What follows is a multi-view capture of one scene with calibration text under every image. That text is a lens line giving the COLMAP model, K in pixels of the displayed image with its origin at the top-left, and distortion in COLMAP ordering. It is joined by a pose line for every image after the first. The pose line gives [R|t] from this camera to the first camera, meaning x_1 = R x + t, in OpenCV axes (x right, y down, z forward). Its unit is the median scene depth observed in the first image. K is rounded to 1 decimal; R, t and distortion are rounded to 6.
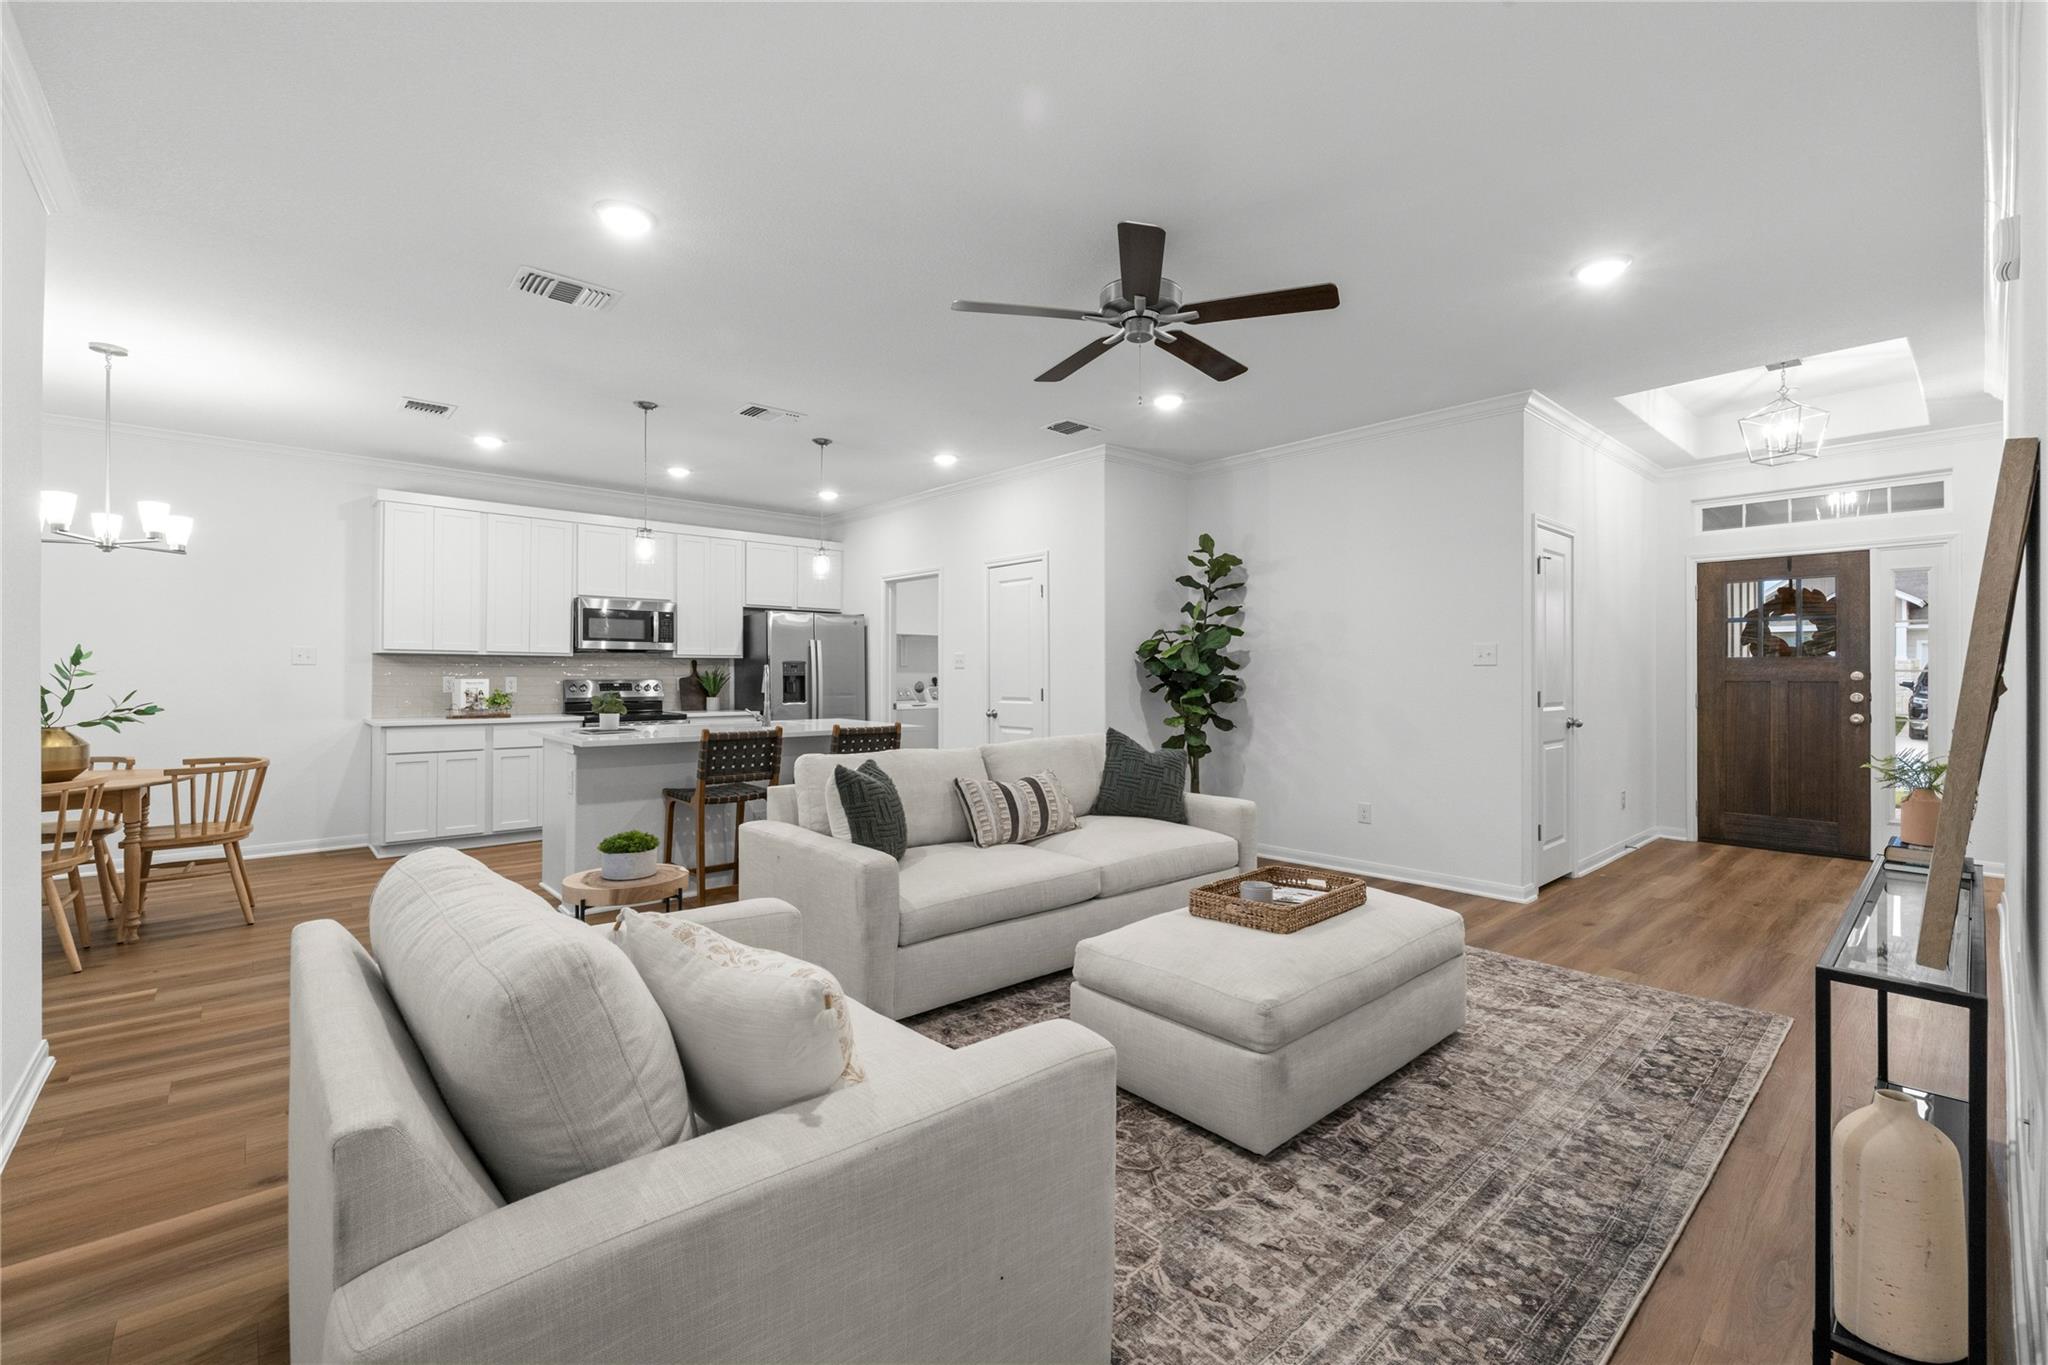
lens RADIAL K [[876.4, 0, 1032.9], [0, 876.4, 659.4], [0, 0, 1]] dist [0.001558, 0.000821]
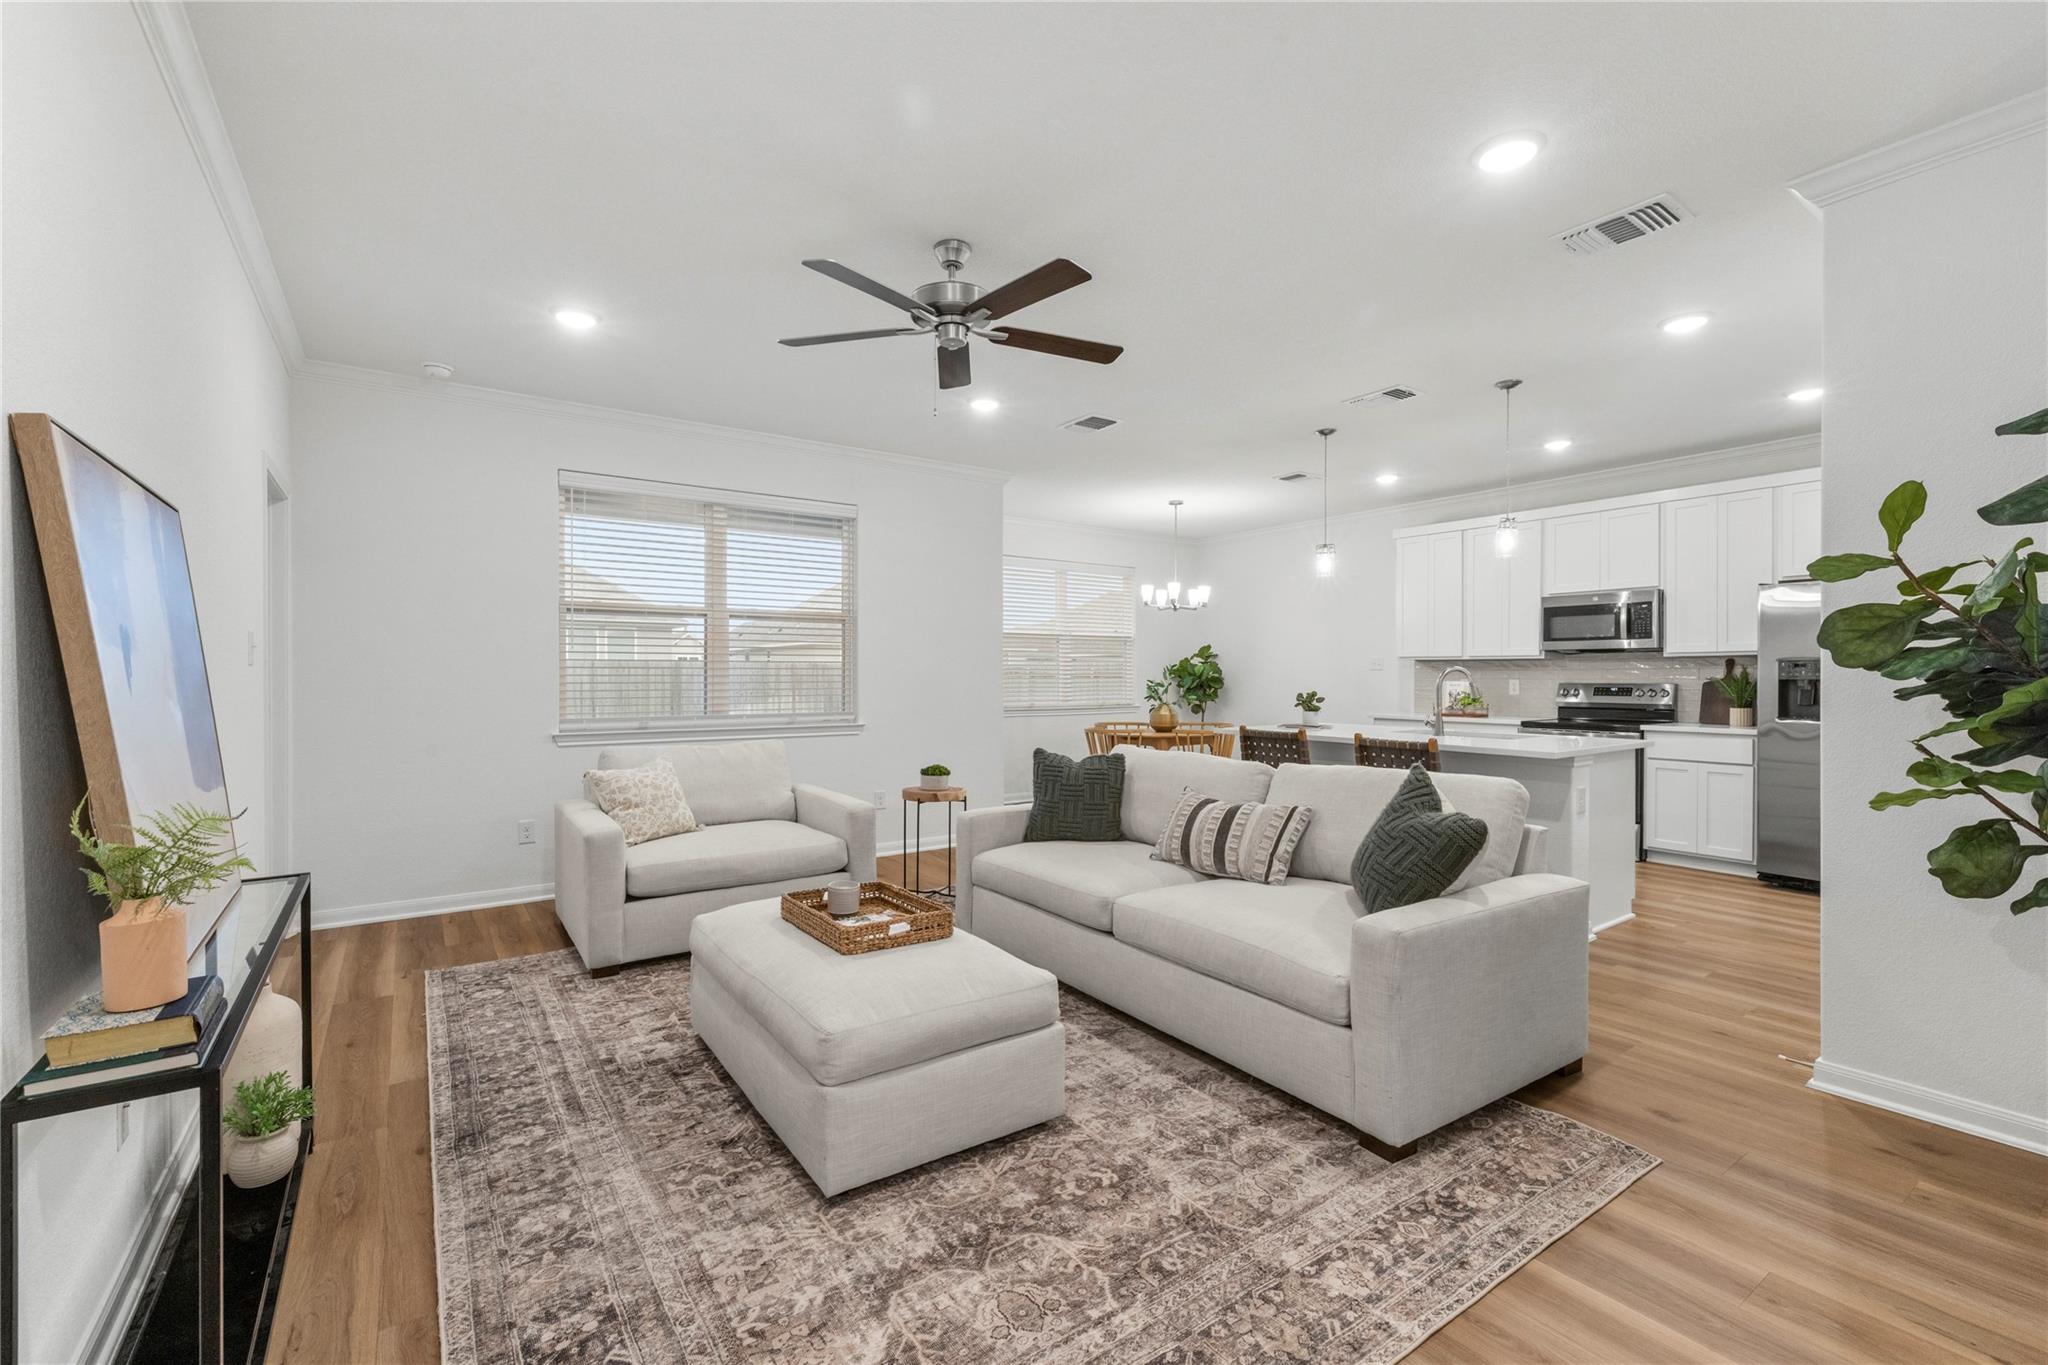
lens RADIAL K [[876.4, 0, 1023.3], [0, 876.4, 685.4], [0, 0, 1]] dist [0.001558, 0.000821]
pose [[-0.132289, 0.010600, -0.991154, 0.565682], [0.017569, 0.999811, 0.008347, 0.008807], [0.991055, -0.016310, -0.132450, 0.618200]]
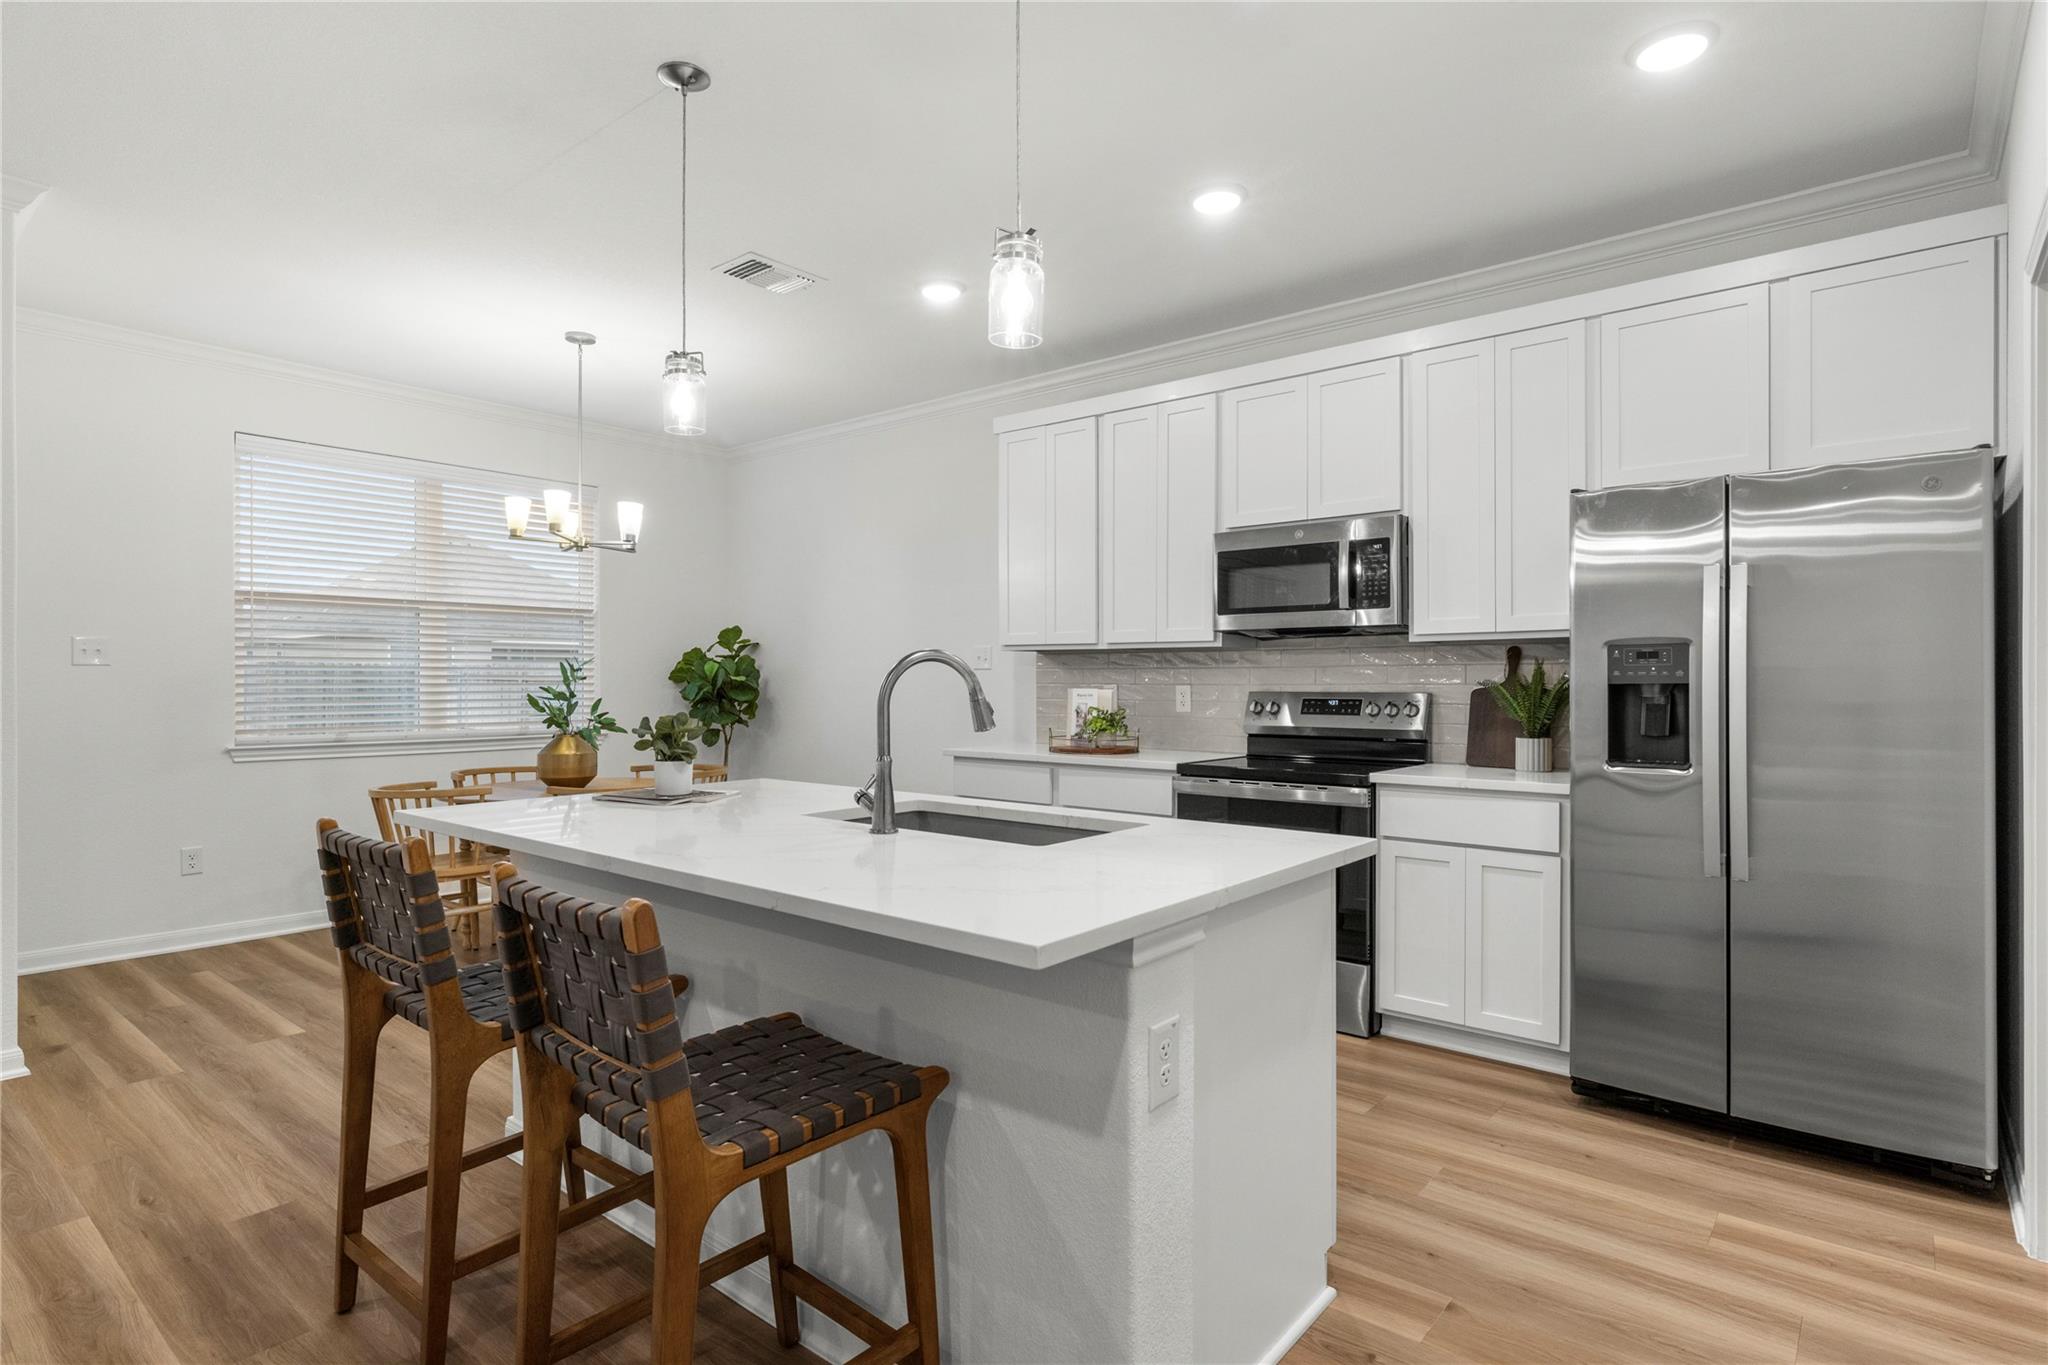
lens RADIAL K [[1045.3, 0, 1033.1], [0, 1045.3, 685.5], [0, 0, 1]] dist [0.000180, -0.000123]
pose [[0.141588, 0.001995, -0.989924, 0.090487], [0.016812, 0.999849, 0.004419, 0.016737], [0.989783, -0.017268, 0.141533, 0.883884]]
